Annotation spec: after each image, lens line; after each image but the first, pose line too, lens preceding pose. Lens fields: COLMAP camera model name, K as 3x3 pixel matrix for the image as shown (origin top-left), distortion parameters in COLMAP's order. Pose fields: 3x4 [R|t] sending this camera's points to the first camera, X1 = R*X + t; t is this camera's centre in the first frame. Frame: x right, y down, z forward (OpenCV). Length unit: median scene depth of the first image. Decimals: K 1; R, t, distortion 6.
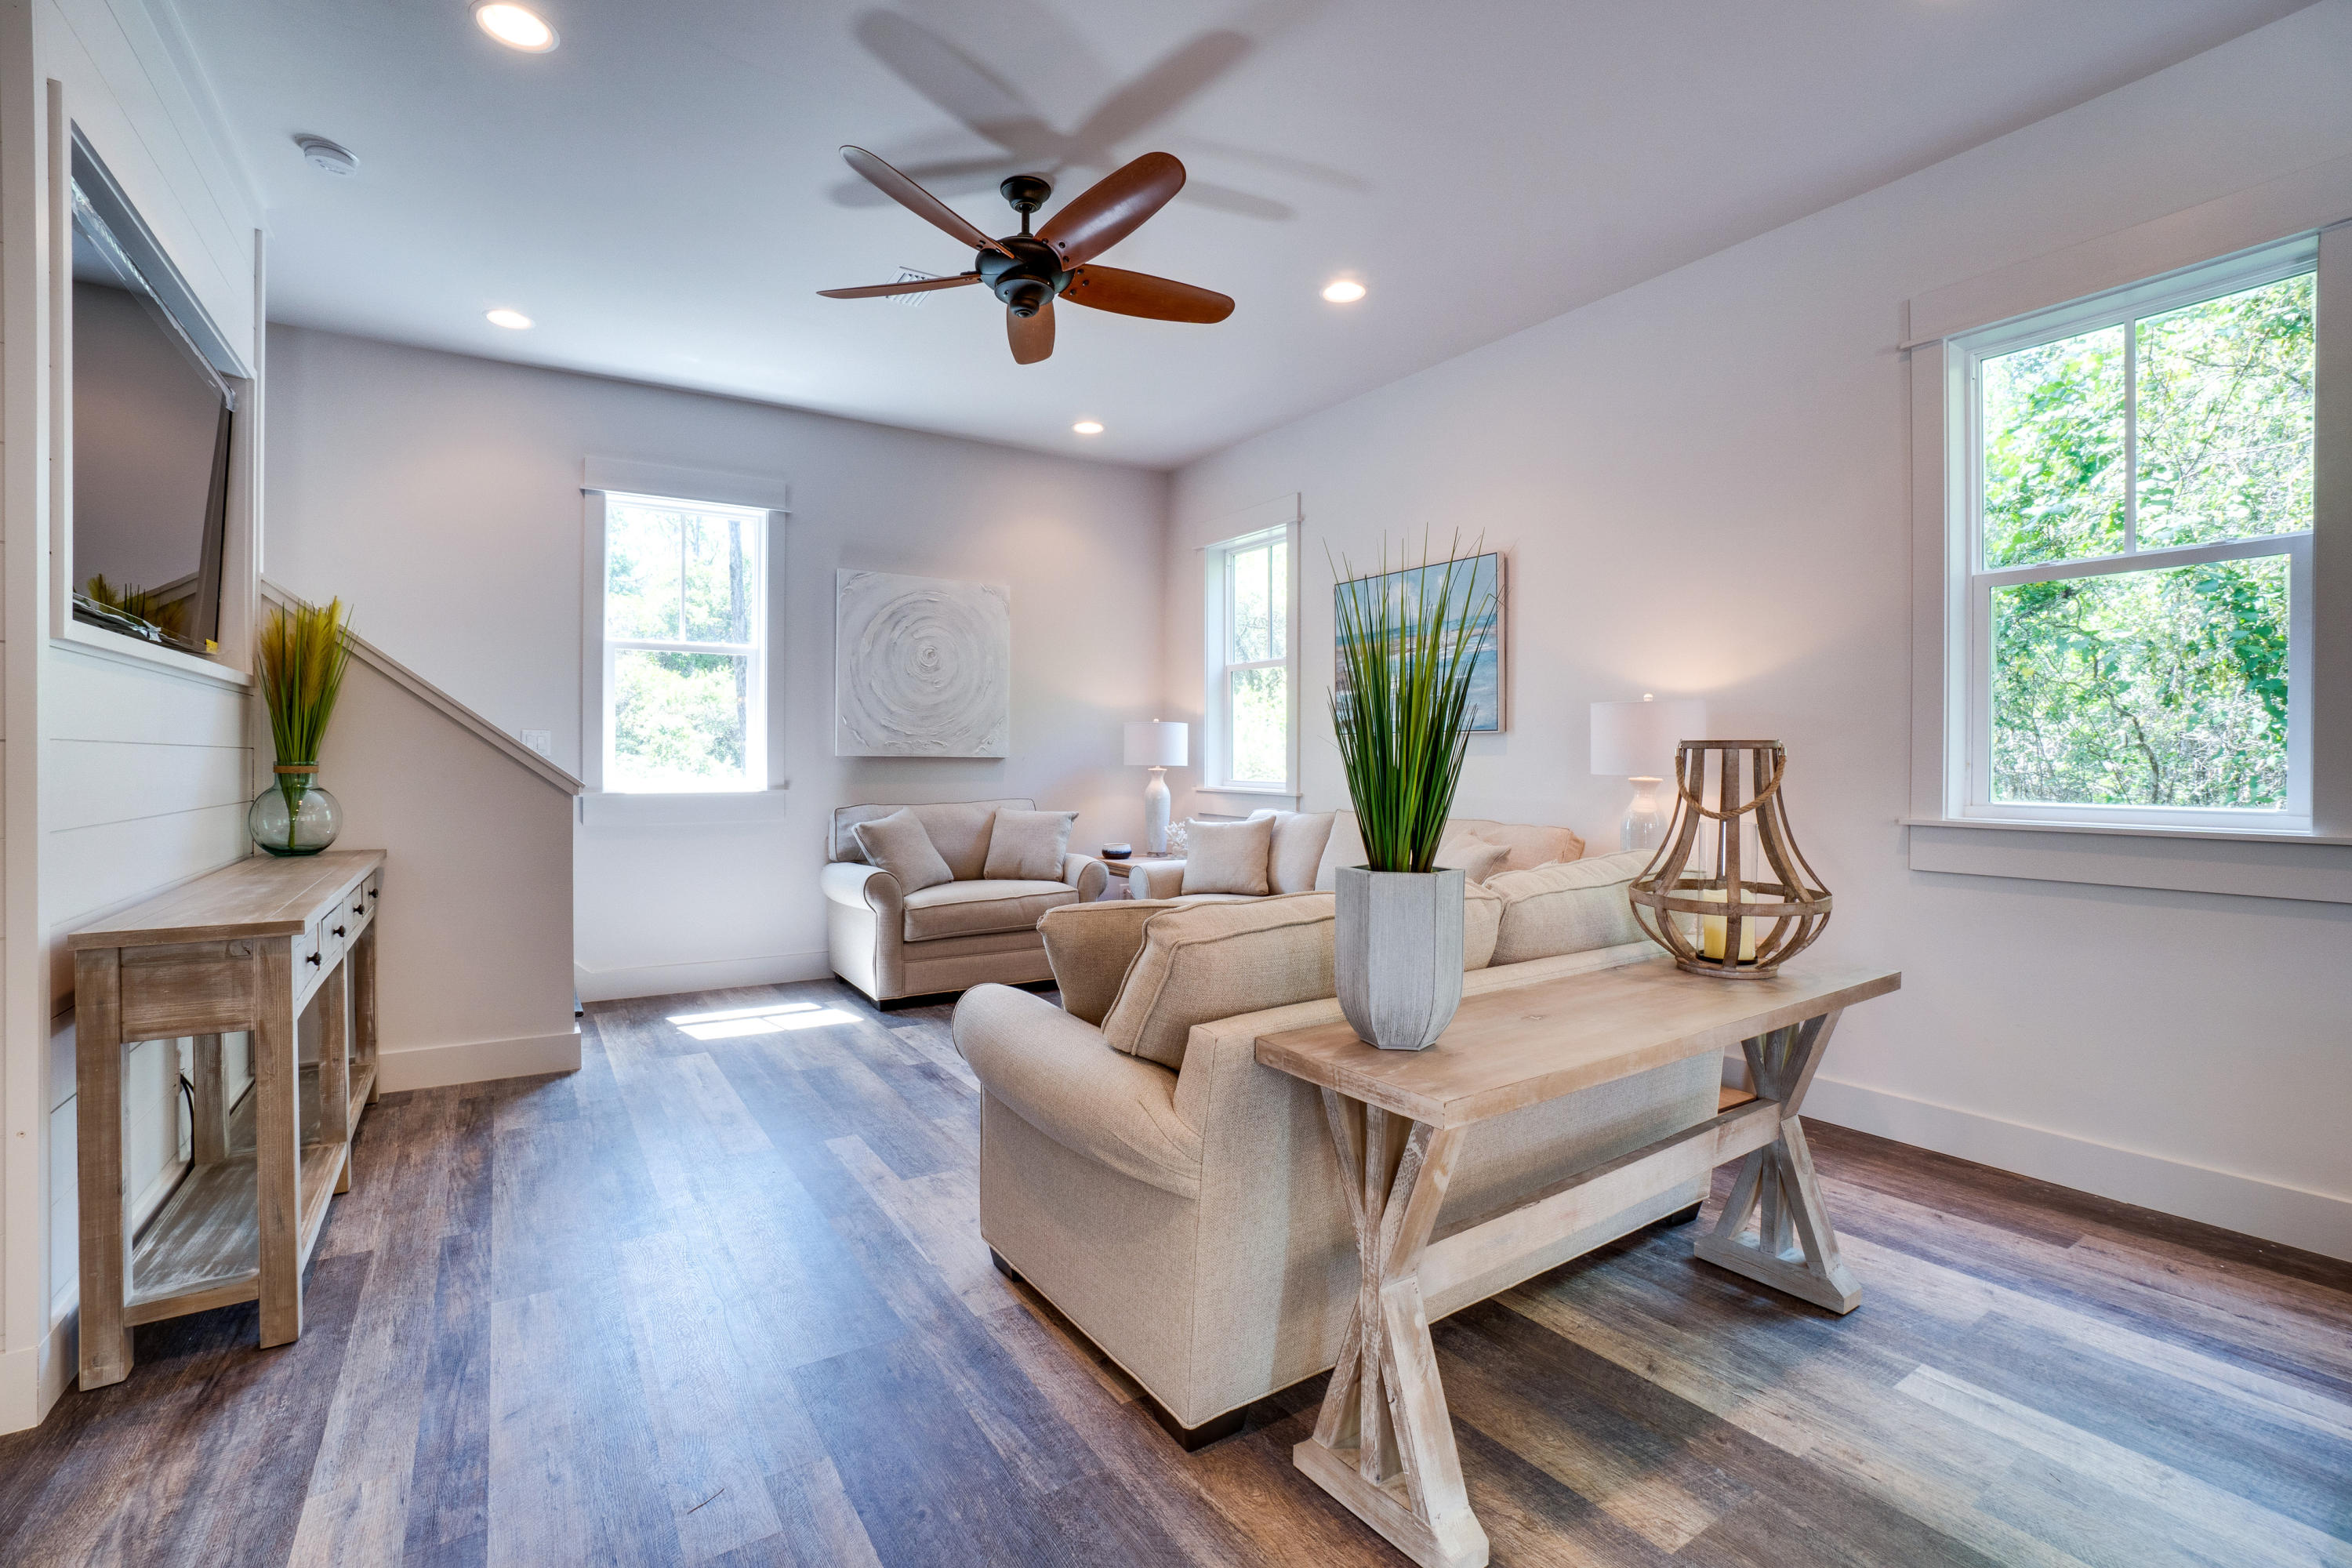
lens RADIAL K [[1037.1, 0, 1154.0], [0, 1037.1, 767.2], [0, 0, 1]] dist [-0.070124, 0.024119]
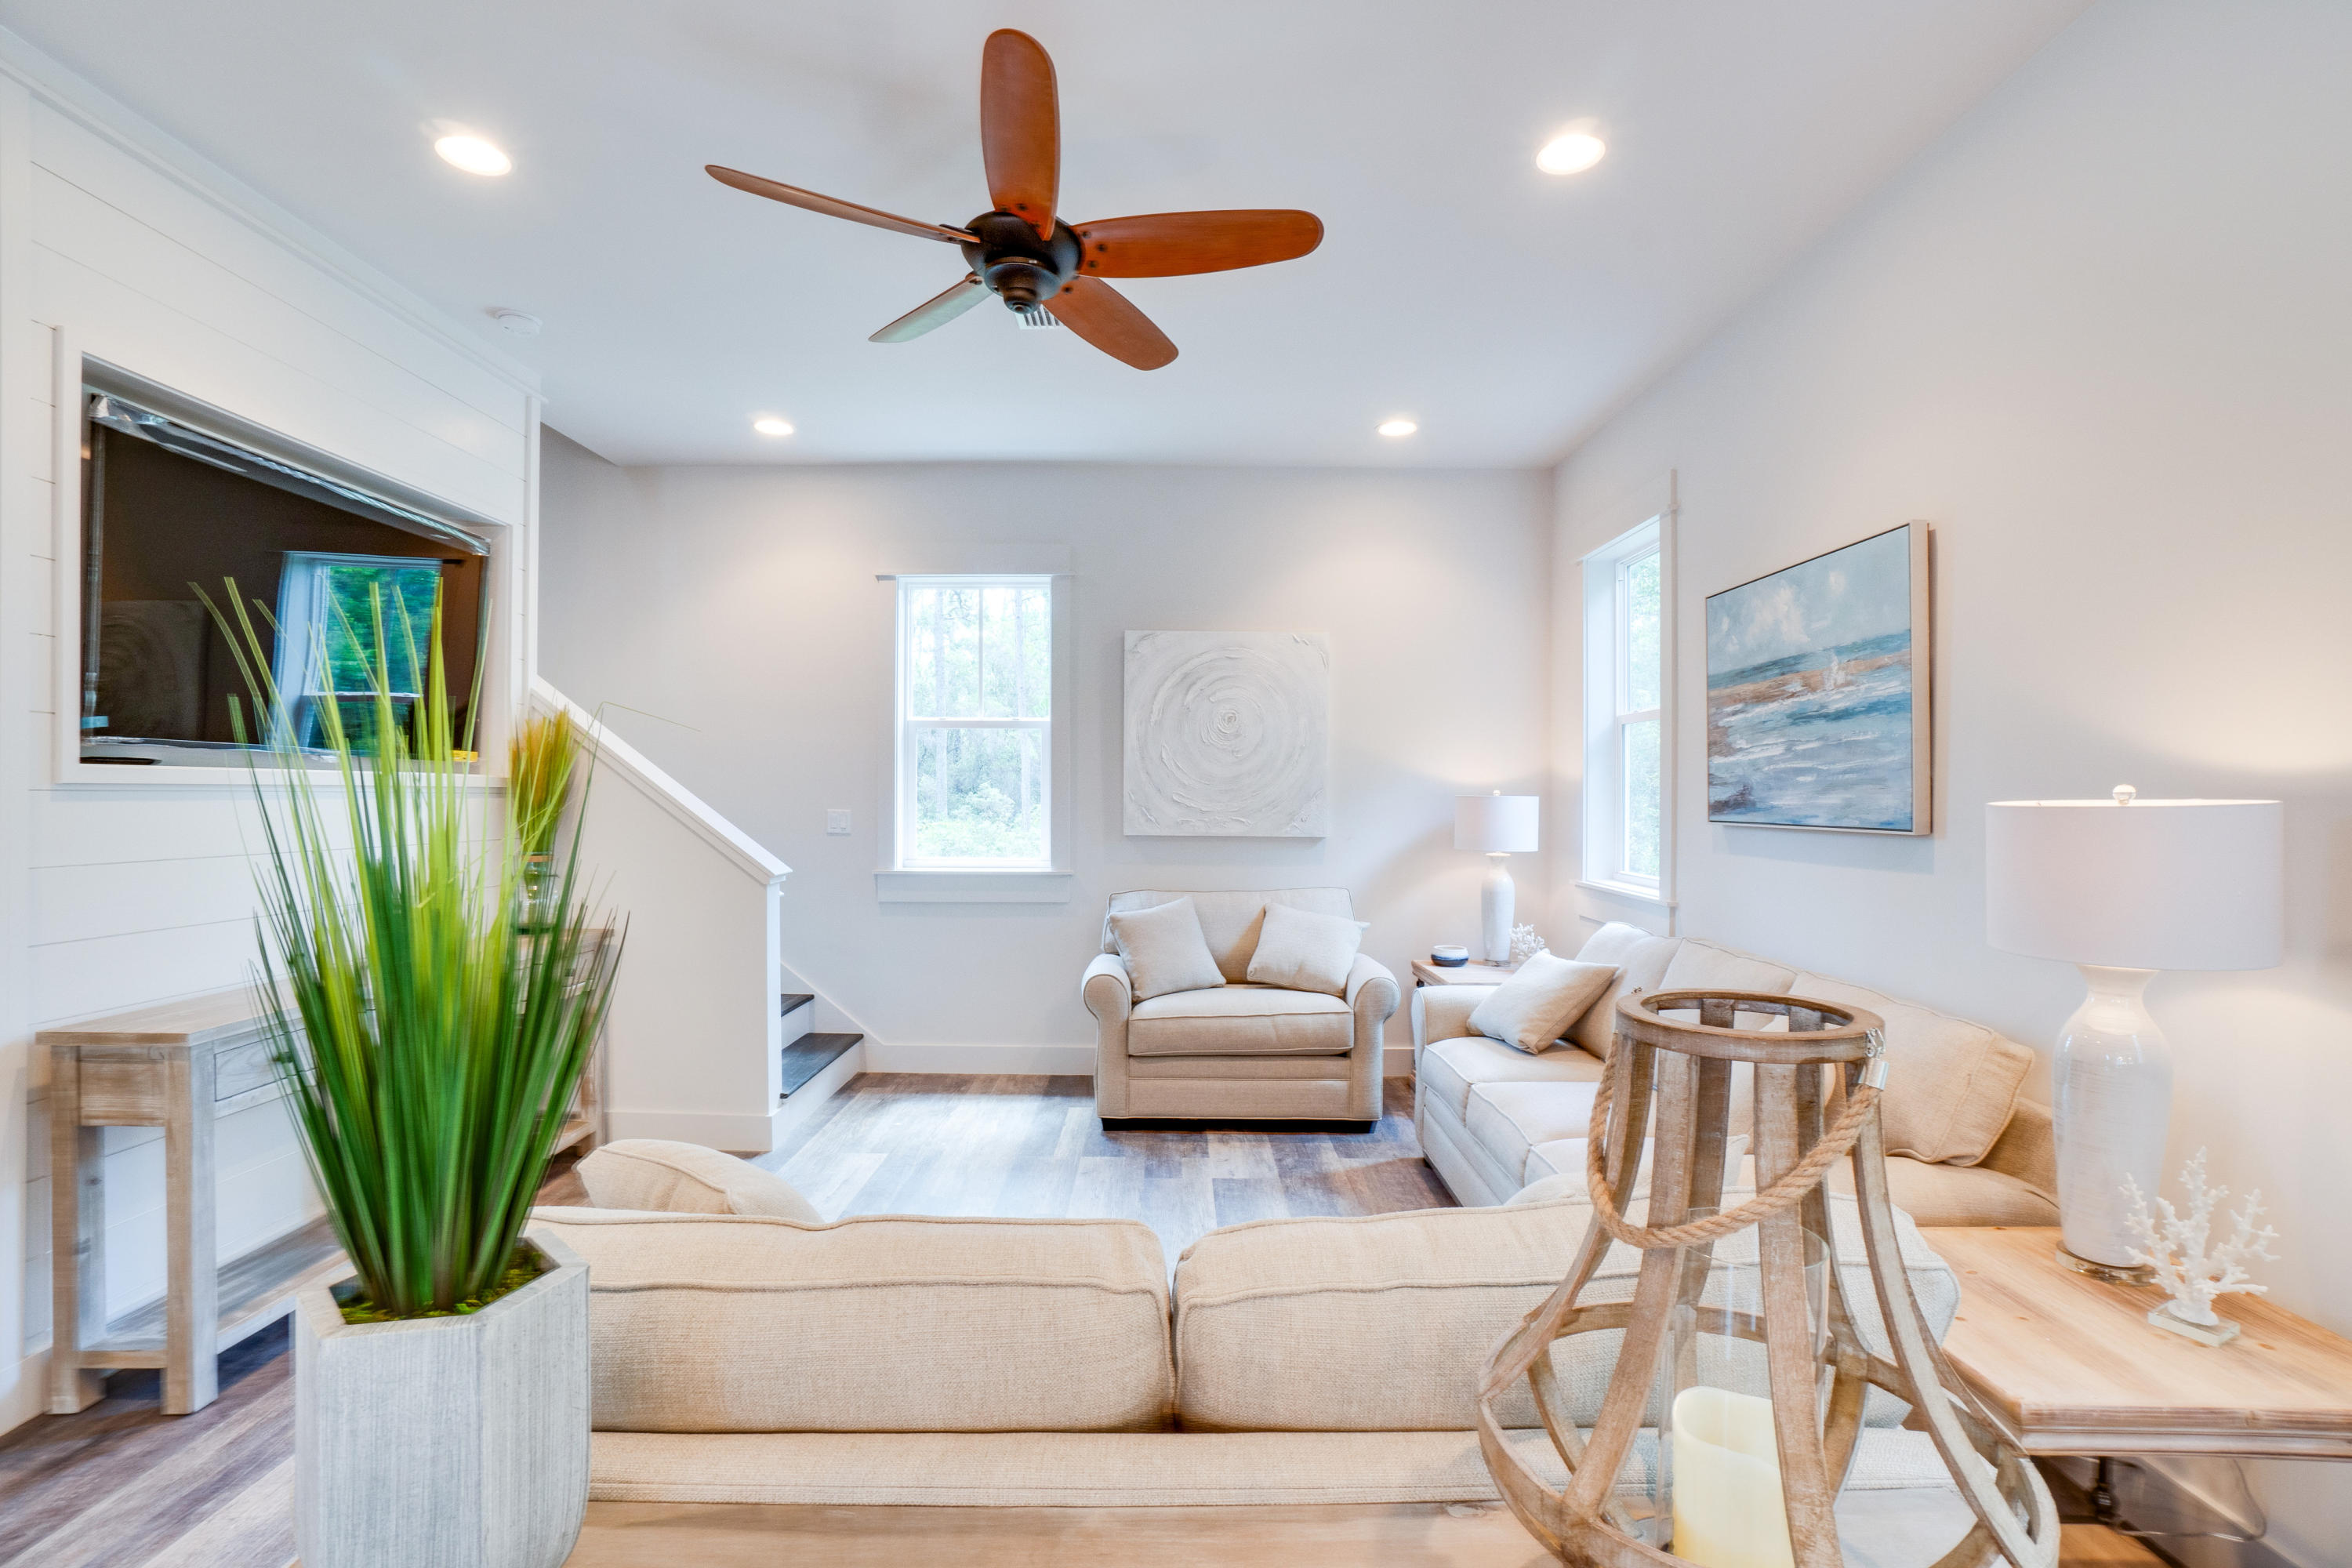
lens RADIAL K [[1058.6, 0, 1172.9], [0, 1058.6, 801.5], [0, 0, 1]] dist [-0.062357, 0.023126]
pose [[0.840145, 0.004974, -0.542339, 0.407166], [-0.007308, 0.999971, -0.002150, -0.066033], [0.542312, 0.005770, 0.840157, 0.393586]]
